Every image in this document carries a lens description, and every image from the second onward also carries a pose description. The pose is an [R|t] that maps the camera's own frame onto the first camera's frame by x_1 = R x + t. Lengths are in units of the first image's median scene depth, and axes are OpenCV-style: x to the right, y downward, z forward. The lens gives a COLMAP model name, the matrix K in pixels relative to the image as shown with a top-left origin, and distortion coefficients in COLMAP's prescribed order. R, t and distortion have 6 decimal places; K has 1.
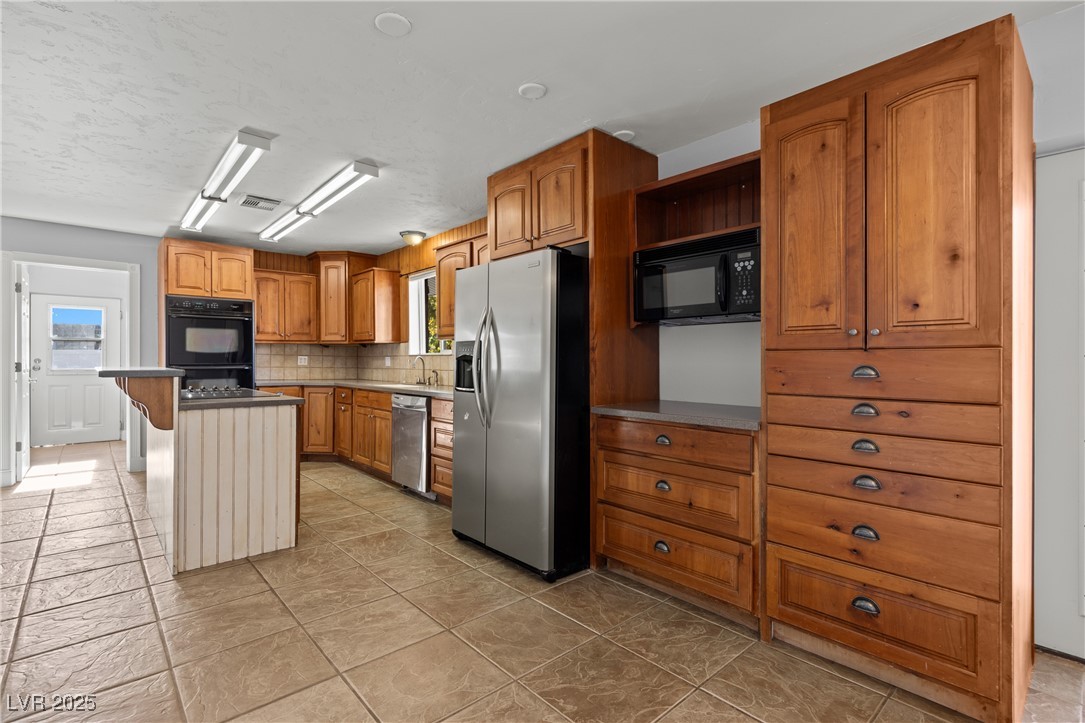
lens RADIAL K [[502.5, 0, 534.7], [0, 502.5, 359.9], [0, 0, 1]] dist [0.000202, 0.000407]
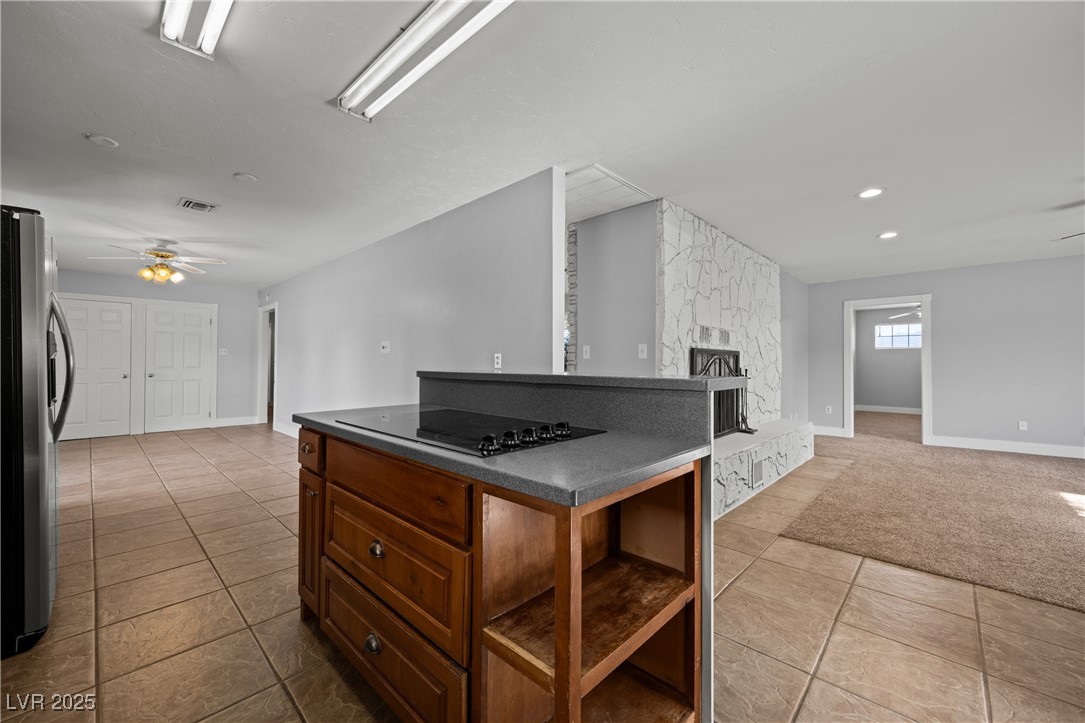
lens RADIAL K [[425.9, 0, 538.4], [0, 425.9, 357.4], [0, 0, 1]] dist [0.003412, -0.000556]
pose [[-0.996345, -0.003592, -0.085343, -0.855813], [-0.002811, 0.999953, -0.009274, 0.003583], [0.085373, -0.009000, -0.996308, 1.855449]]
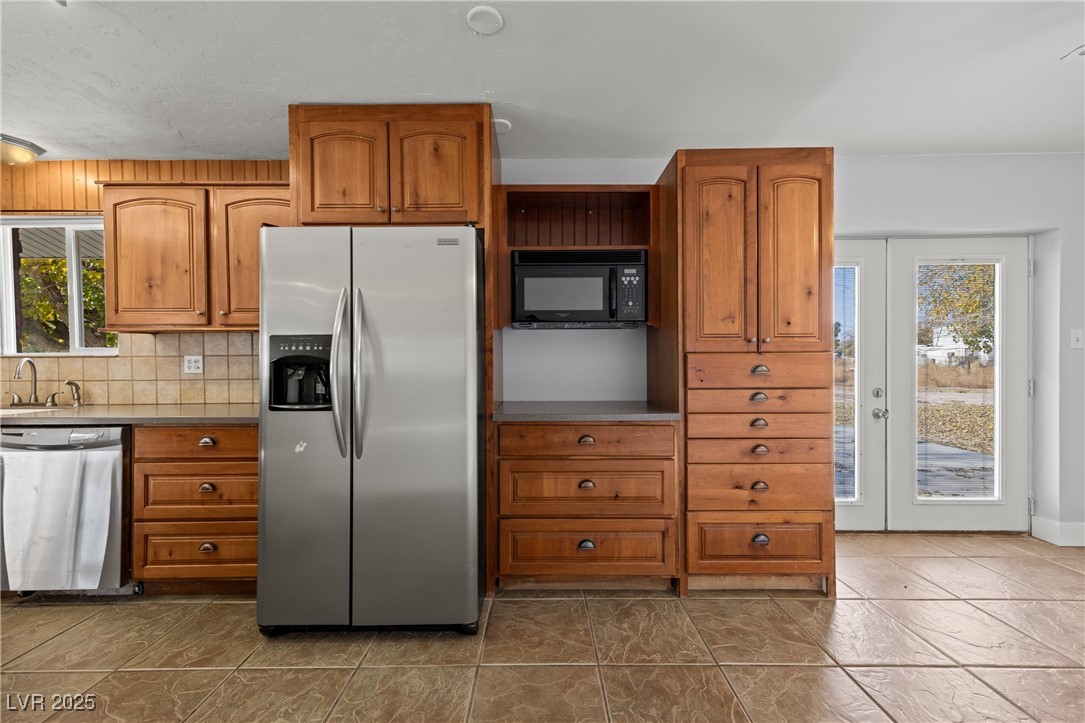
lens RADIAL K [[421.7, 0, 537.3], [0, 421.7, 361.0], [0, 0, 1]] dist [0.007720, 0.000074]
pose [[0.665763, -0.002889, 0.746158, -0.389555], [0.005583, 0.999984, -0.001111, -0.000338], [-0.746143, 0.004905, 0.665768, 0.435410]]
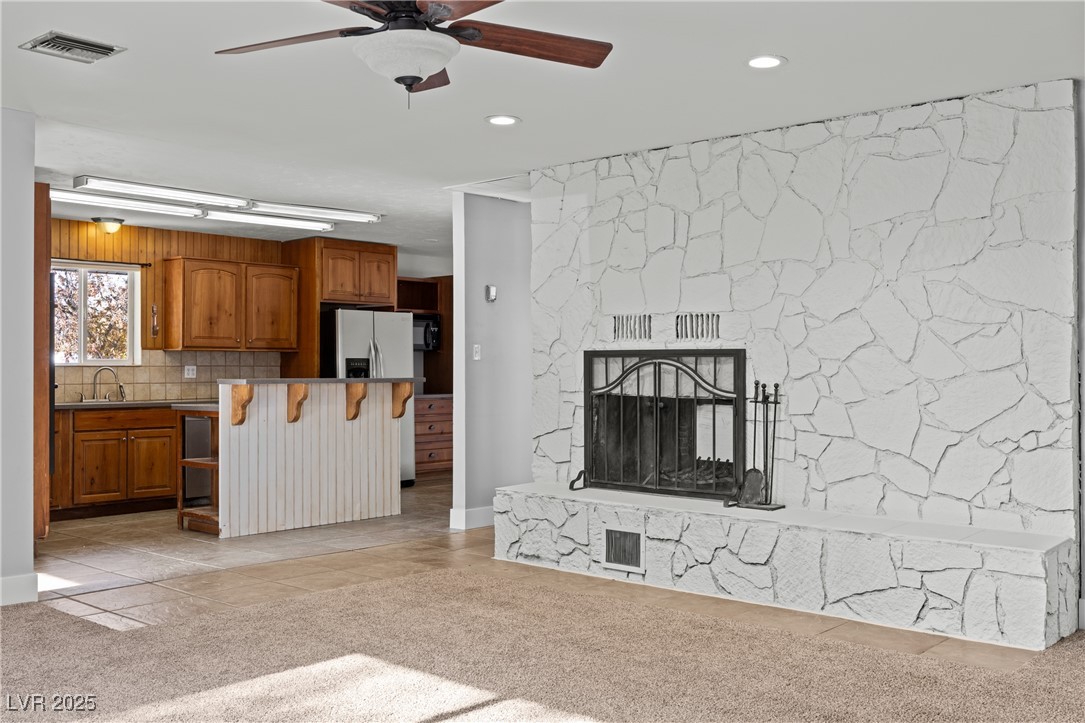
lens RADIAL K [[1048.2, 0, 548.8], [0, 1048.2, 364.6], [0, 0, 1]] dist [-0.009110, 0.000000]
pose [[-0.120488, 0.006873, 0.992691, -3.793493], [0.004863, 0.999968, -0.006333, 0.005319], [-0.992703, 0.004064, -0.120517, 0.907989]]
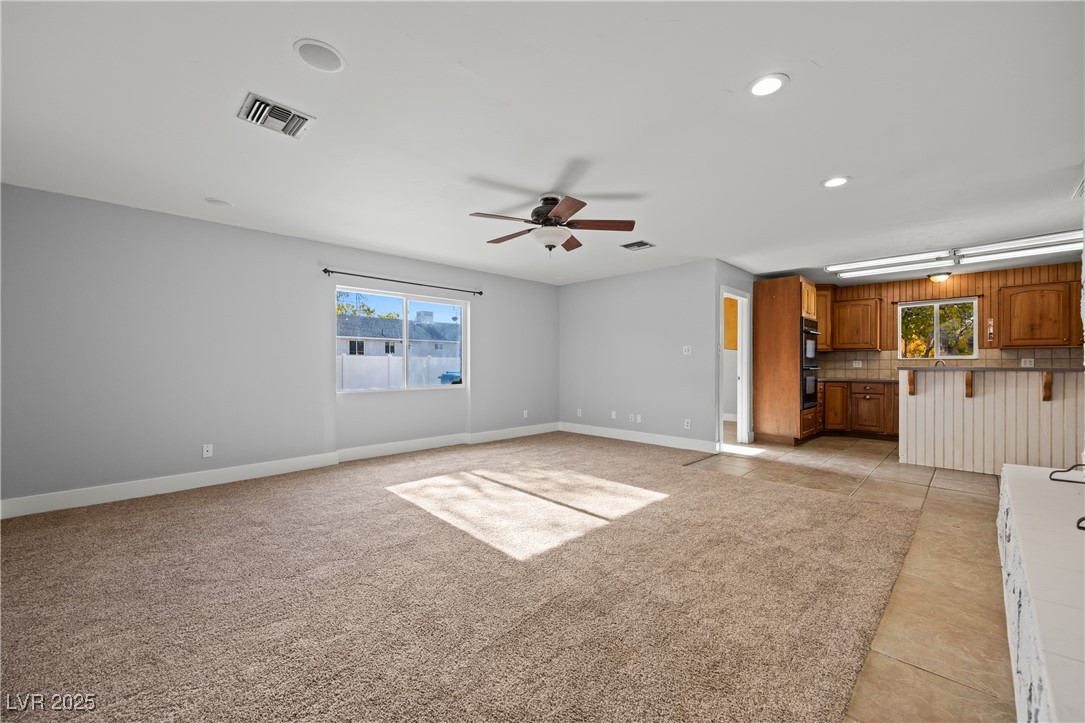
lens RADIAL K [[425.9, 0, 542.1], [0, 425.9, 364.0], [0, 0, 1]] dist [0.003412, -0.000556]
pose [[0.999085, 0.001040, 0.042746, -2.654322], [-0.000871, 0.999992, -0.003971, 0.018726], [-0.042750, 0.003930, 0.999078, -0.315486]]
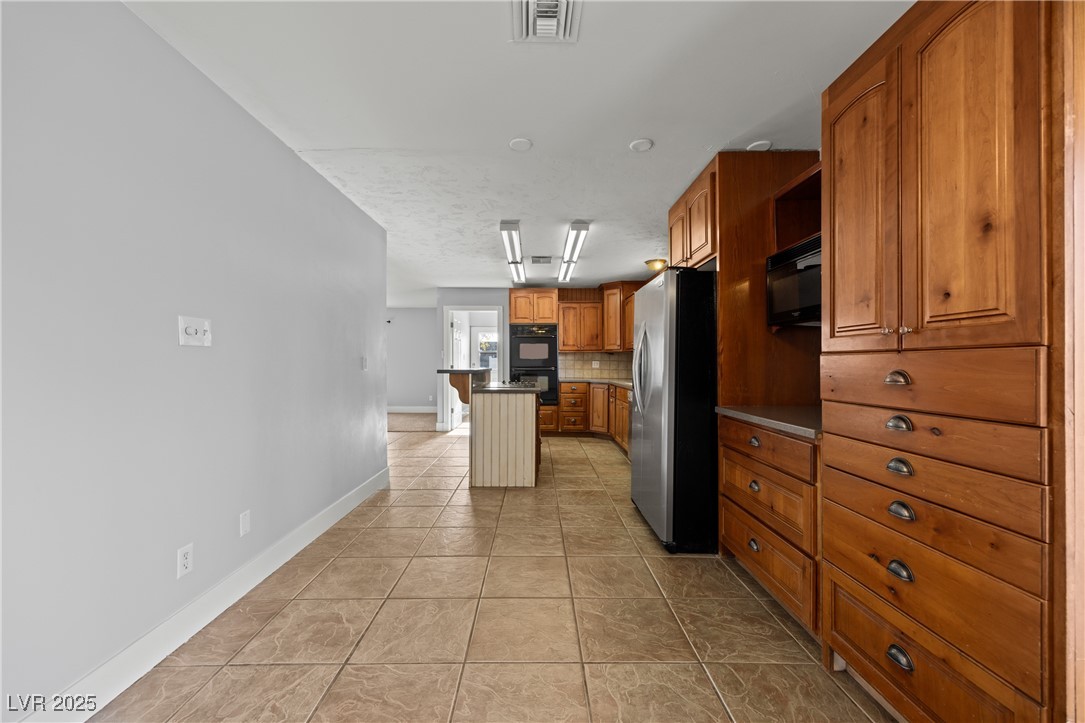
lens RADIAL K [[425.9, 0, 538.3], [0, 425.9, 364.0], [0, 0, 1]] dist [0.003412, -0.000556]
pose [[0.751906, -0.000315, -0.659270, 0.430088], [0.000681, 1.000000, 0.000298, -0.000095], [0.659270, -0.000673, 0.751906, 0.042729]]
